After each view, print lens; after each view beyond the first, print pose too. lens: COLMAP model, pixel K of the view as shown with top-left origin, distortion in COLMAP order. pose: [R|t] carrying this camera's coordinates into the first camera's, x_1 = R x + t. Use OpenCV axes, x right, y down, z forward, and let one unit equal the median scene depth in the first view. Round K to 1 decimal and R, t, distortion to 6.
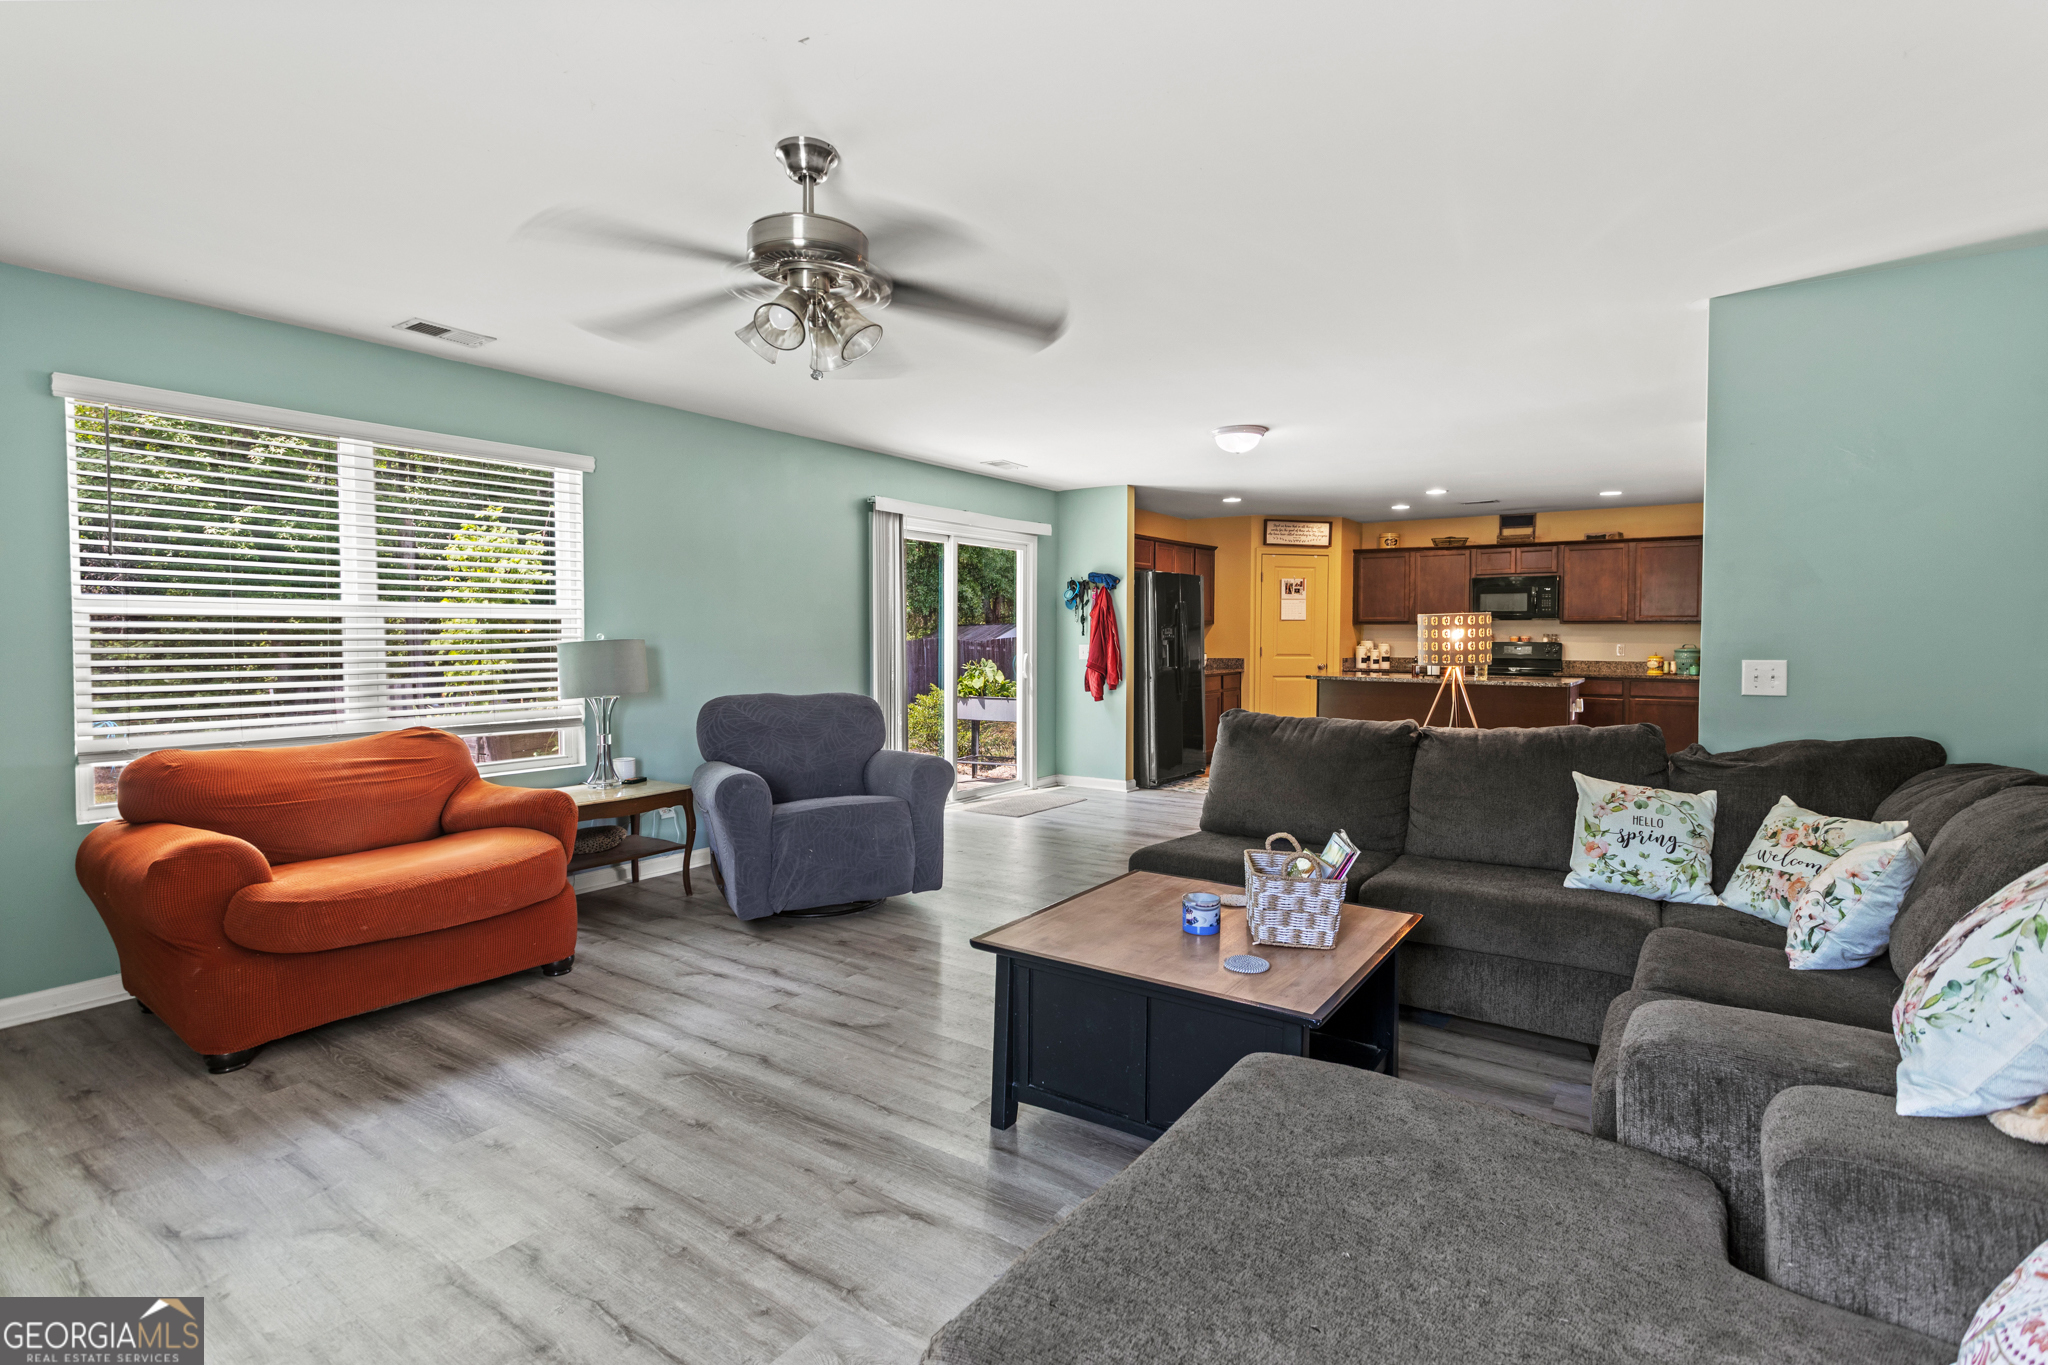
lens RADIAL K [[1016.6, 0, 1022.2], [0, 1016.6, 674.5], [0, 0, 1]] dist [0.000488, -0.000338]
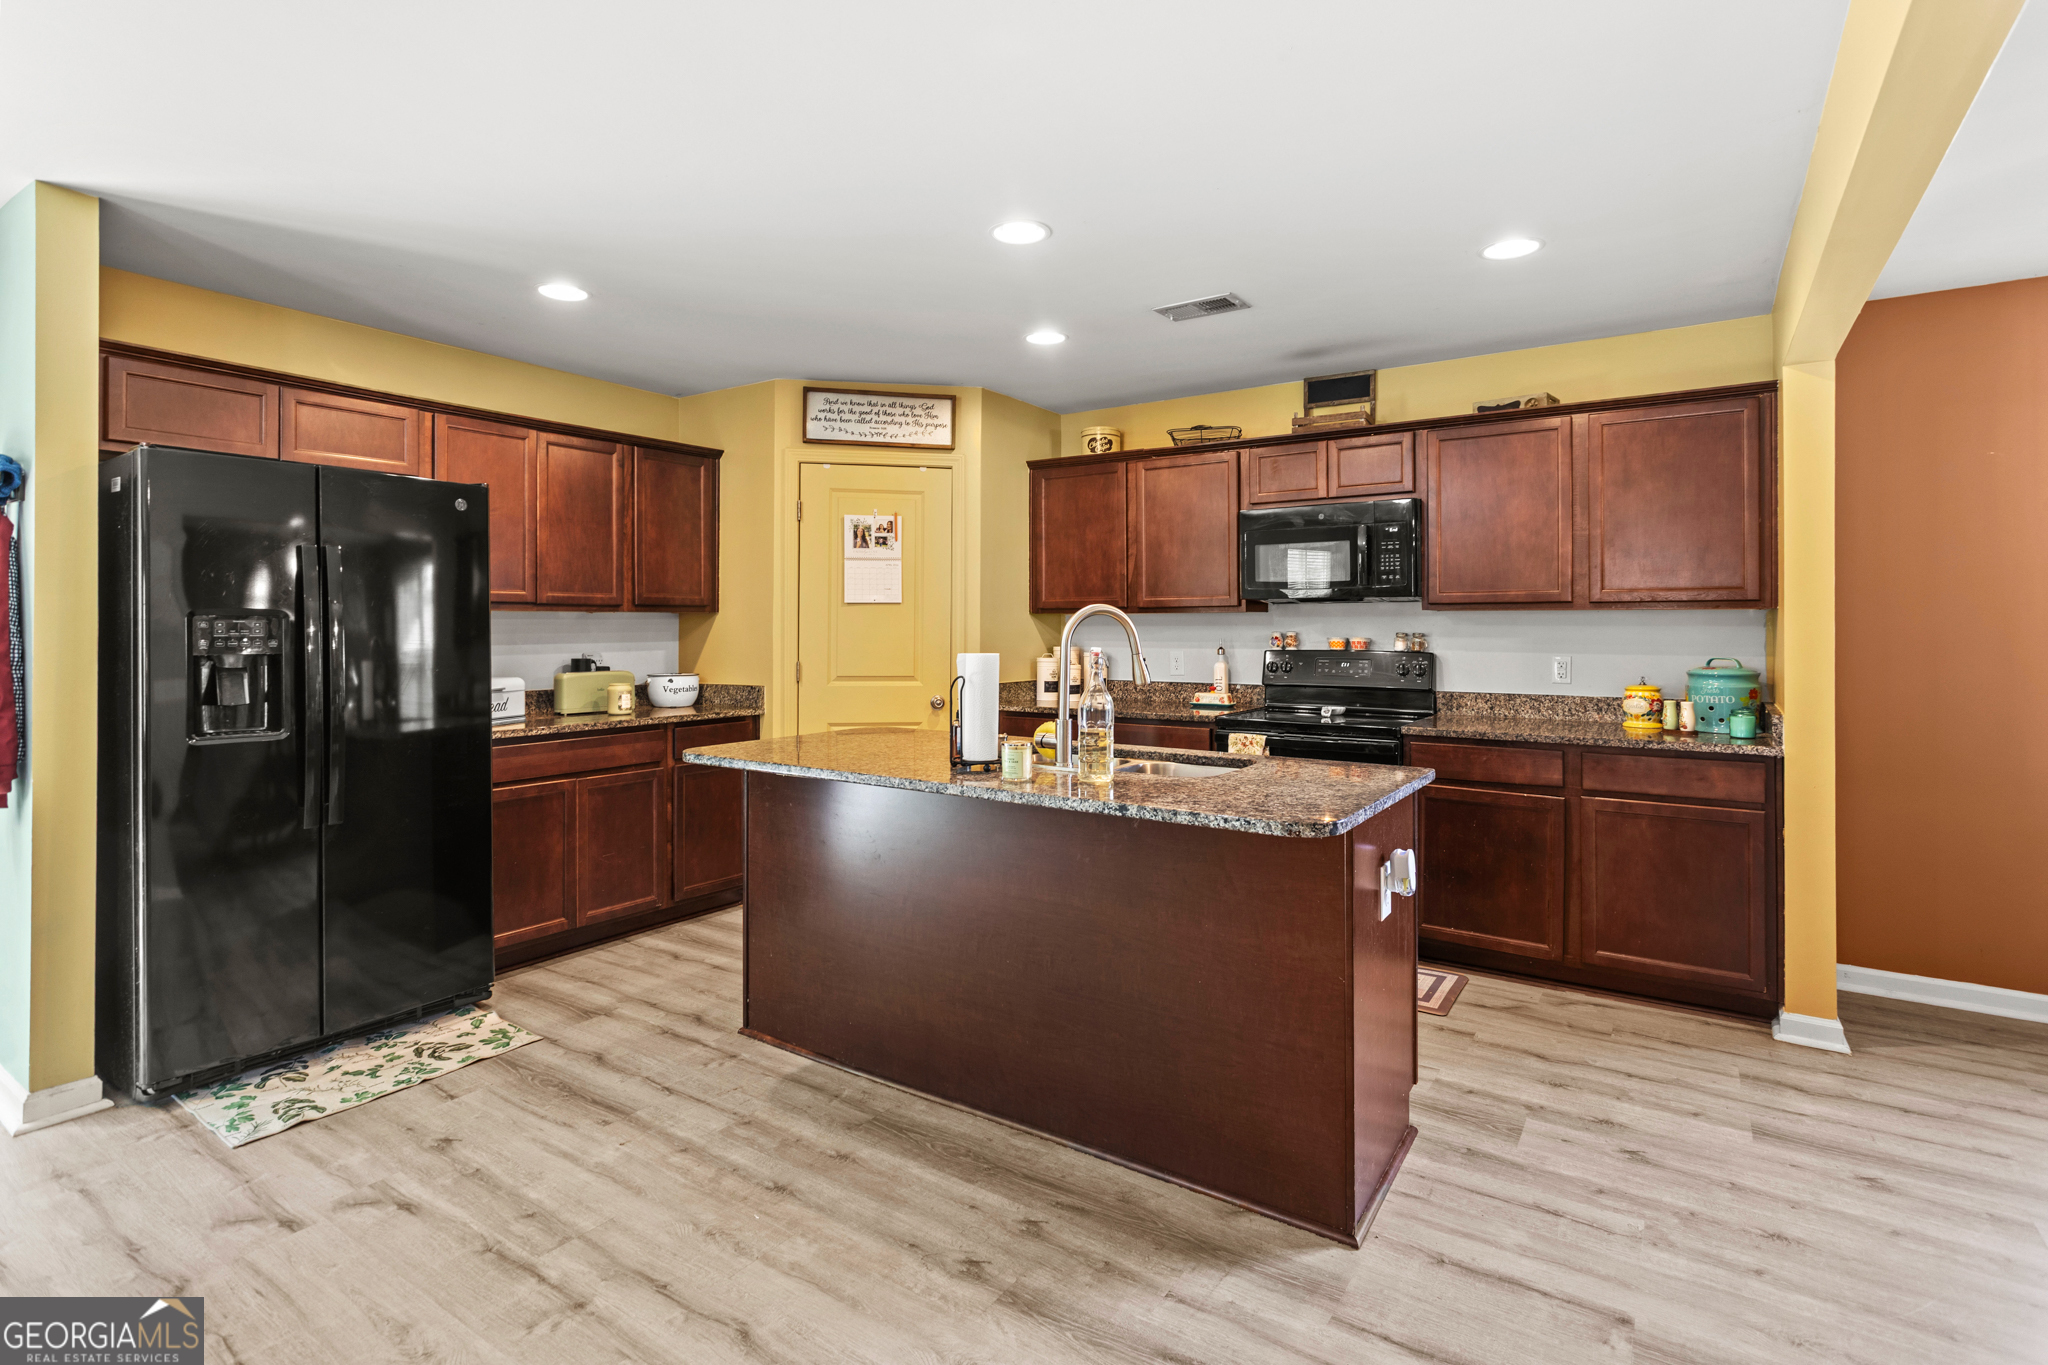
lens RADIAL K [[1016.6, 0, 1028.8], [0, 1016.6, 632.0], [0, 0, 1]] dist [0.000488, -0.000338]
pose [[0.999723, -0.001503, 0.023484, 0.340096], [0.002363, 0.999326, -0.036634, -0.024154], [-0.023413, 0.036680, 0.999053, 0.553542]]
